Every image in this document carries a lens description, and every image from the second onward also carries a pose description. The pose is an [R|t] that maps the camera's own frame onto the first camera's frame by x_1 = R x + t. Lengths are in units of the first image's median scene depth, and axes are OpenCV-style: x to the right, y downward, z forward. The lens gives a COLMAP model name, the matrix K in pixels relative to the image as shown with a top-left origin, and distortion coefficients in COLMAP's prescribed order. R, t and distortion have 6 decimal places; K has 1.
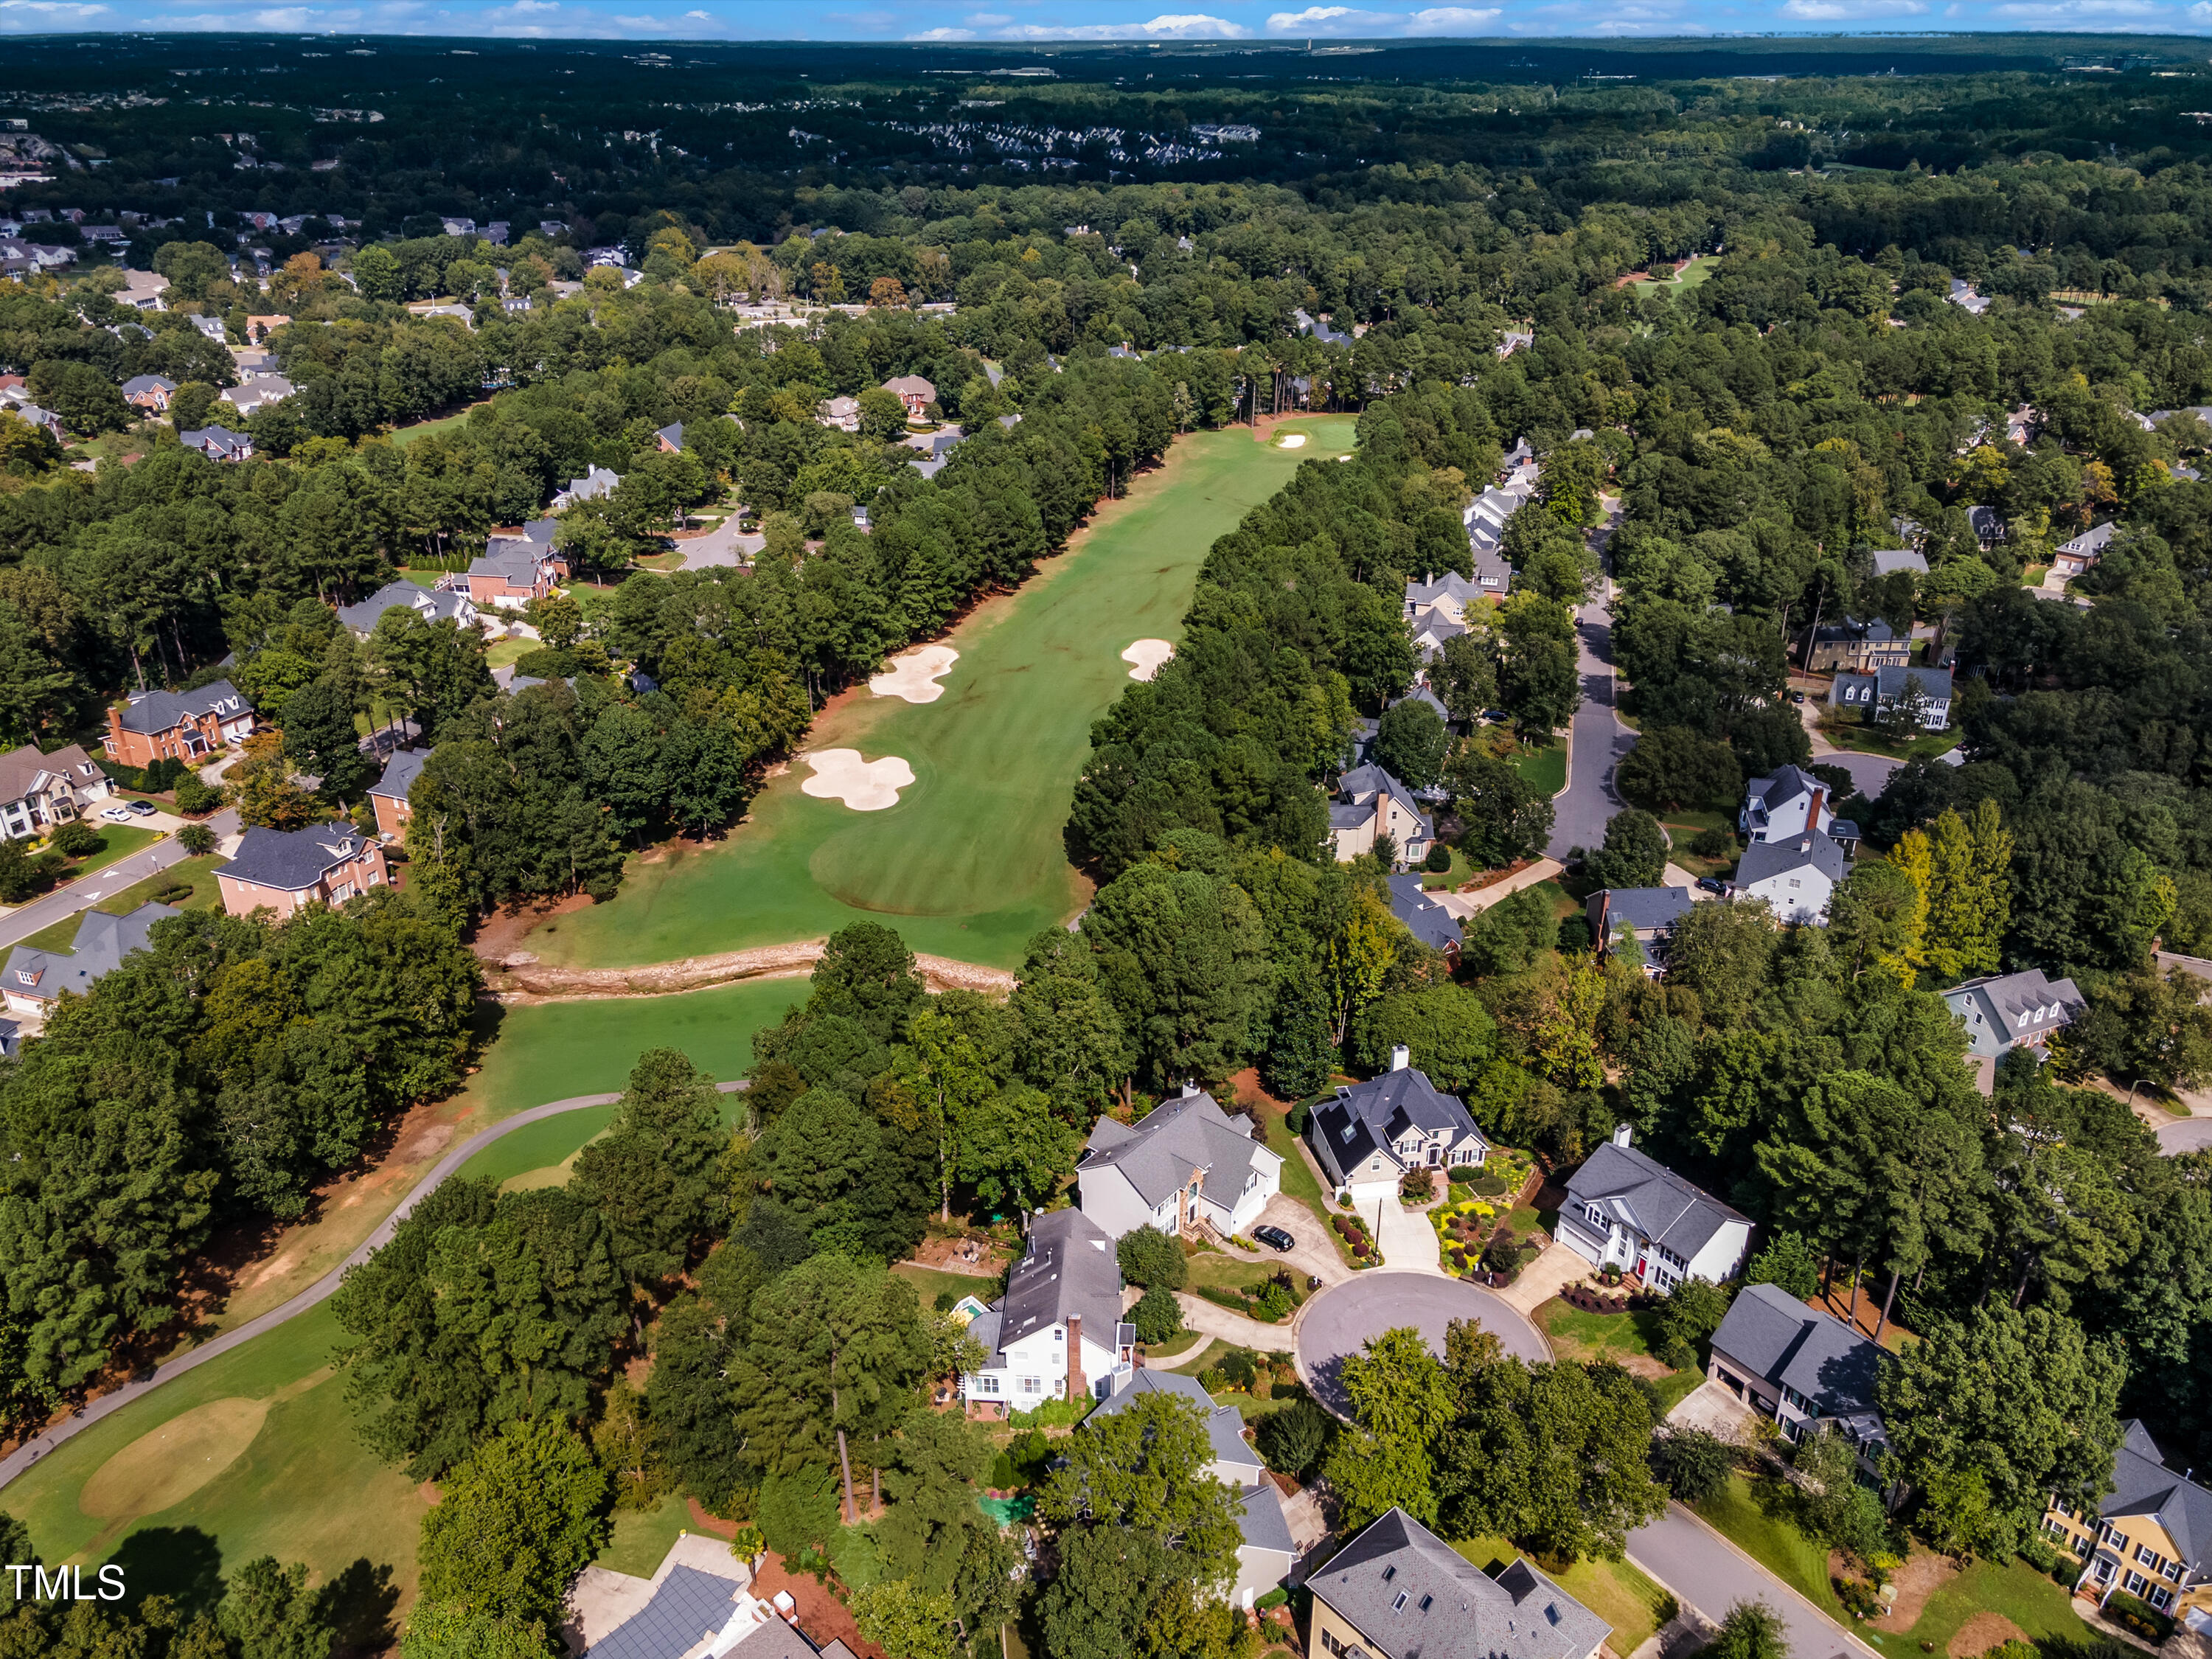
lens RADIAL K [[1634.8, 0, 1106.0], [0, 1634.8, 829.5], [0, 0, 1]] dist [0.028884, 0.035143]
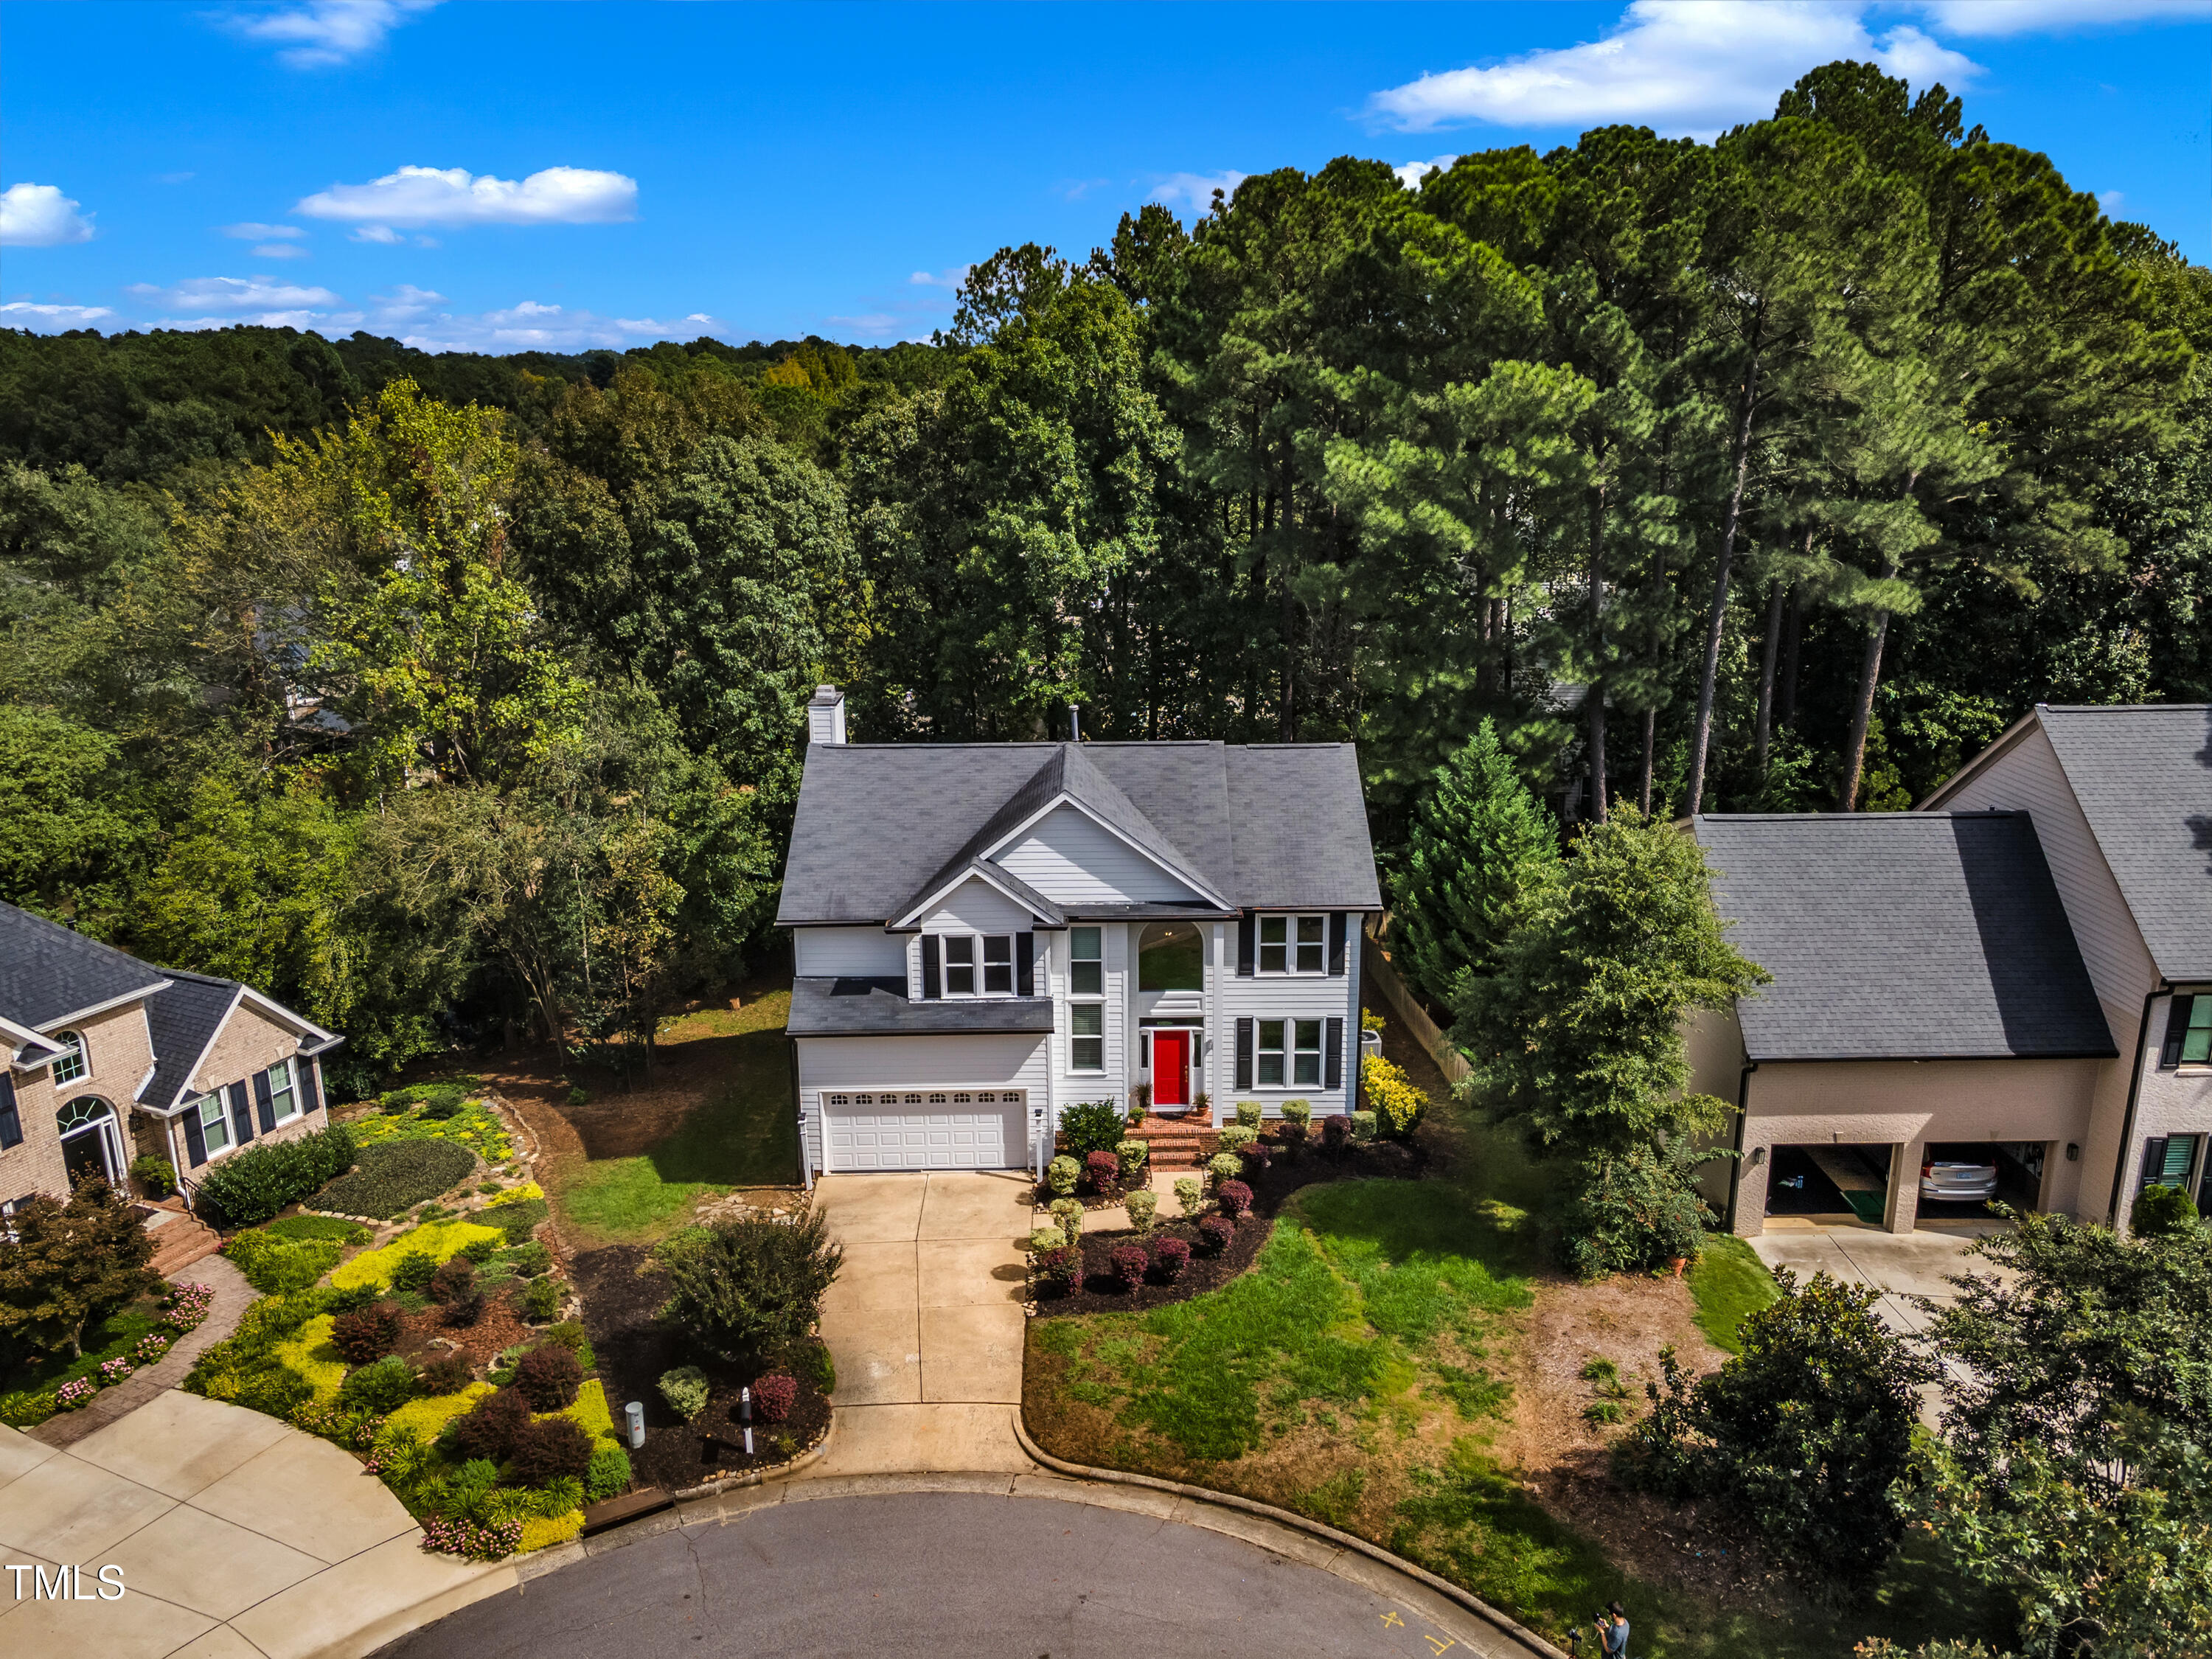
lens RADIAL K [[1630.3, 0, 1101.8], [0, 1630.3, 798.3], [0, 0, 1]] dist [0.052214, -0.001572]
pose [[0.565758, -0.216221, 0.795717, 0.123455], [0.365861, 0.930641, -0.007245, 0.220518], [-0.738961, 0.295221, 0.605625, 0.824672]]
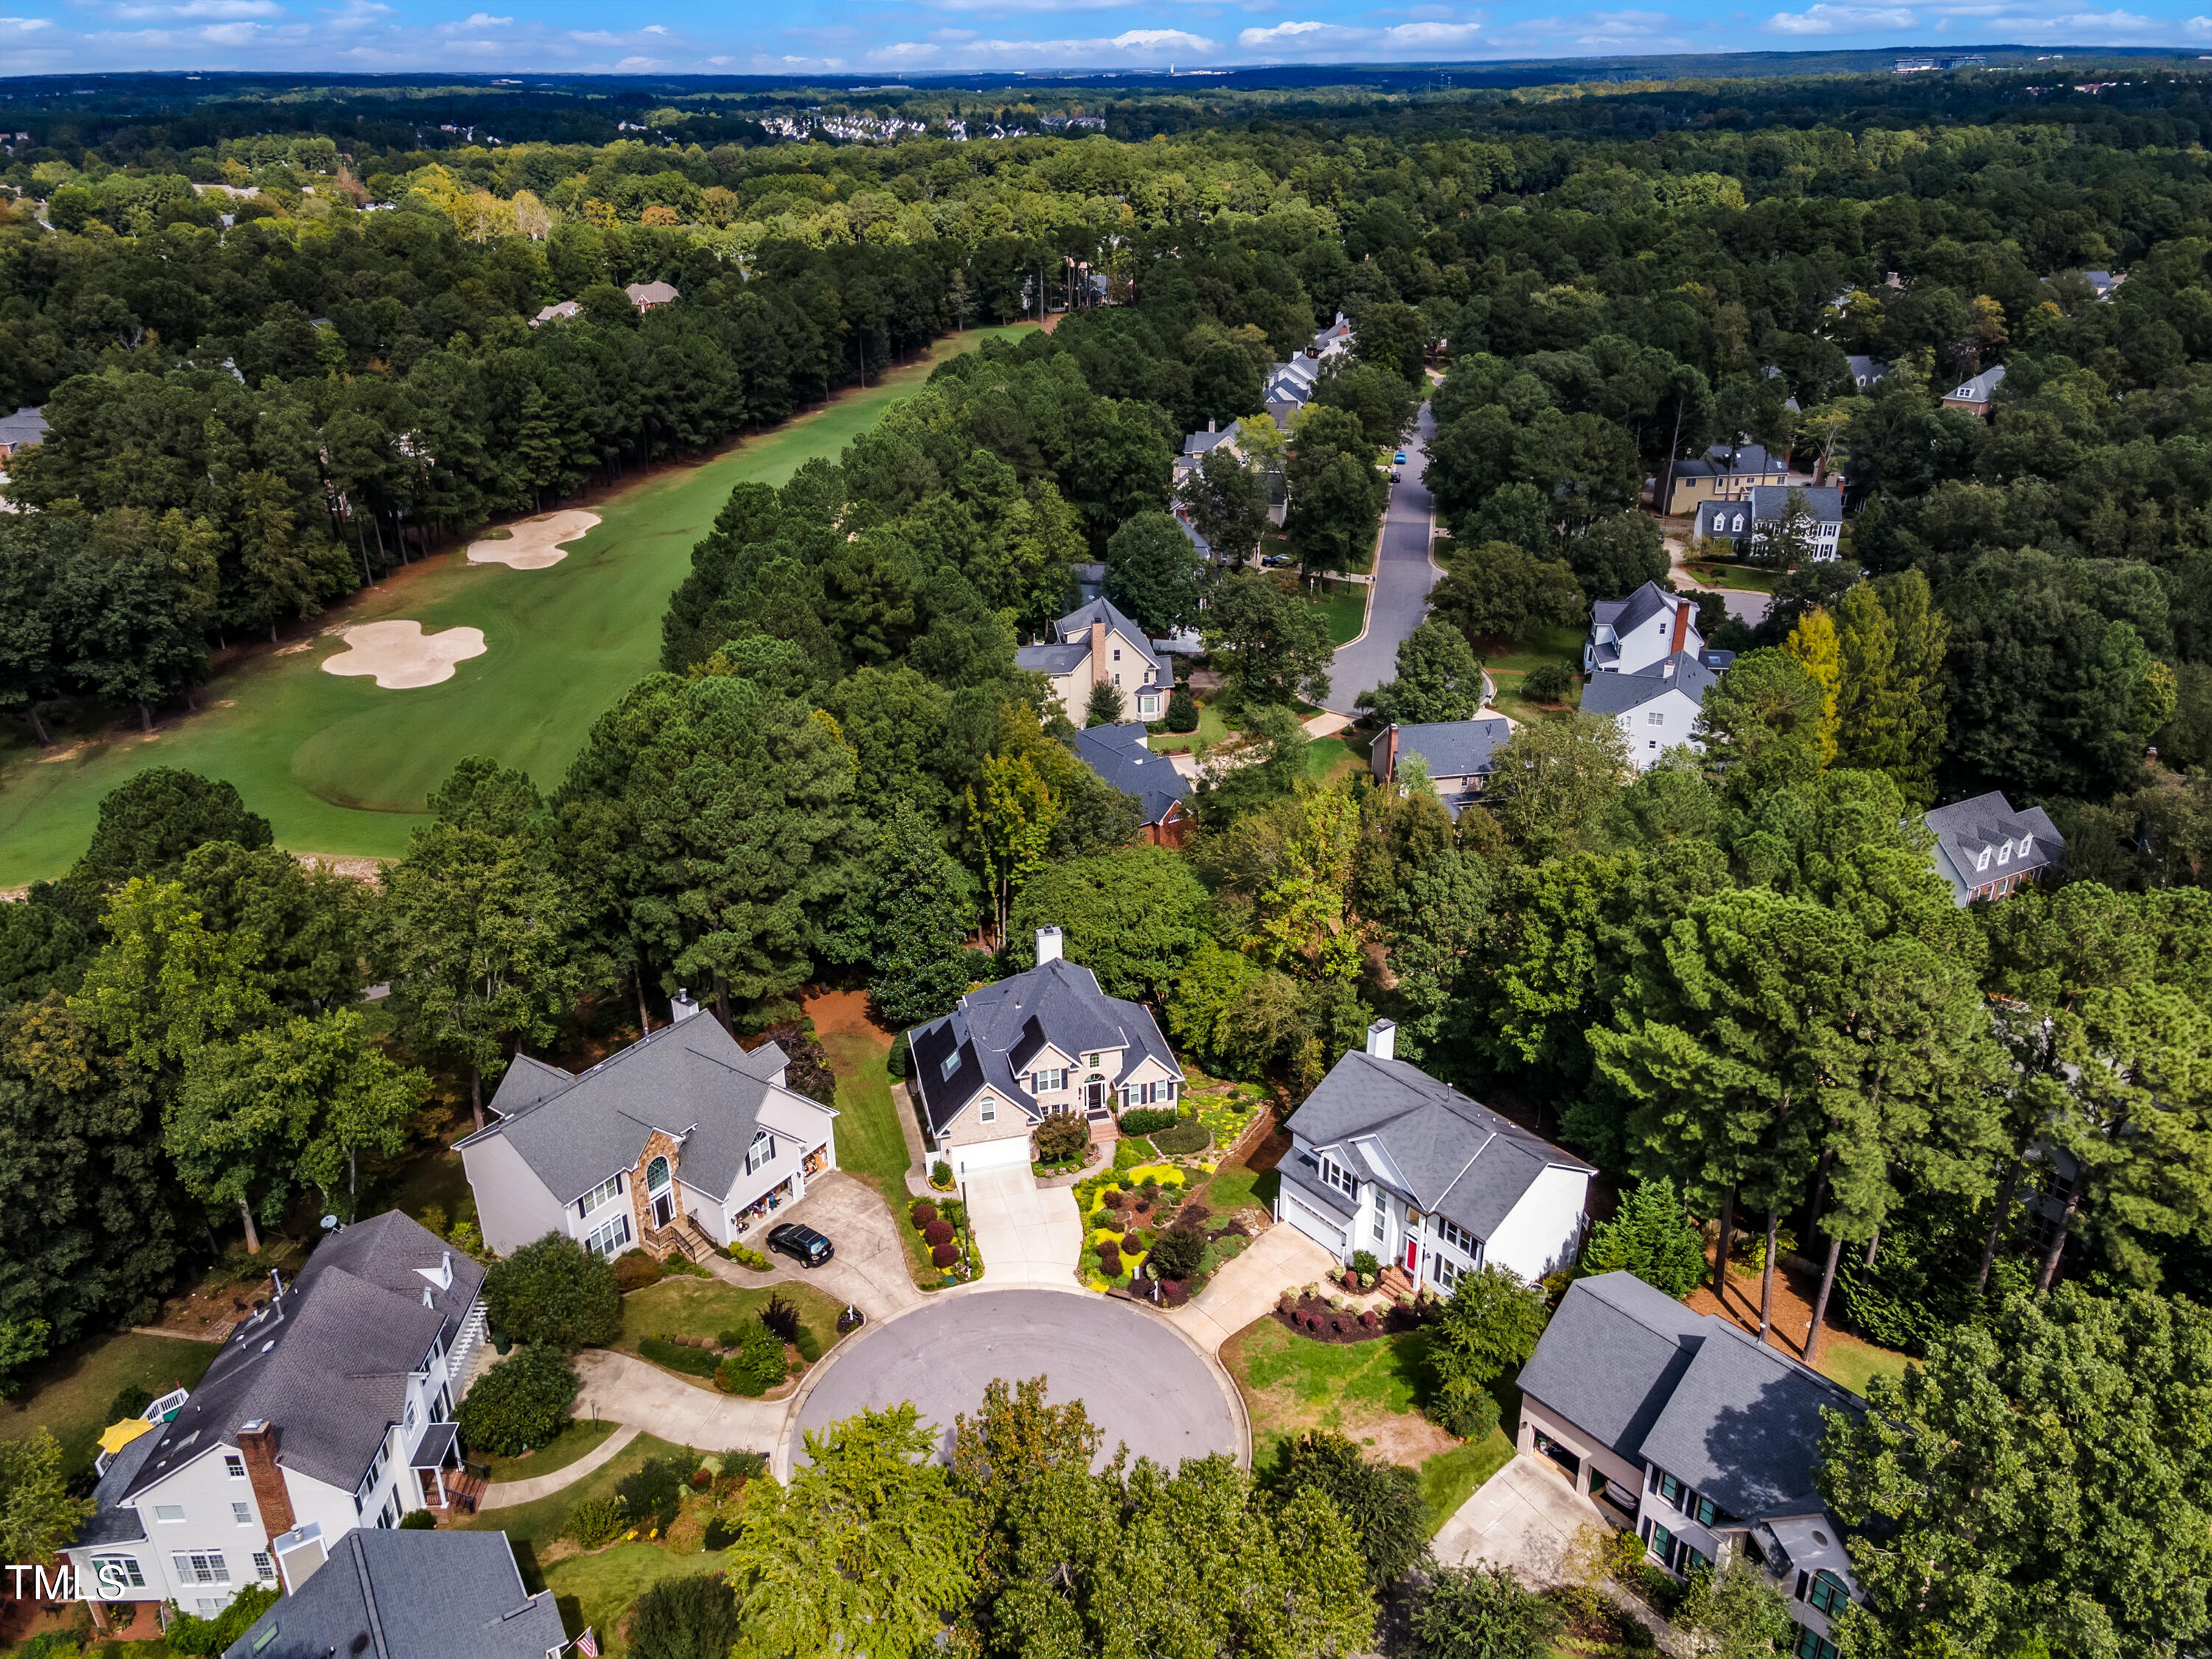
lens RADIAL K [[1619.9, 0, 1102.6], [0, 1619.9, 831.5], [0, 0, 1]] dist [0.038599, 0.004009]
pose [[0.997453, -0.041401, 0.058090, 0.185191], [0.042139, 0.999045, -0.011535, 0.115299], [-0.057557, 0.013953, 0.998245, 0.419412]]
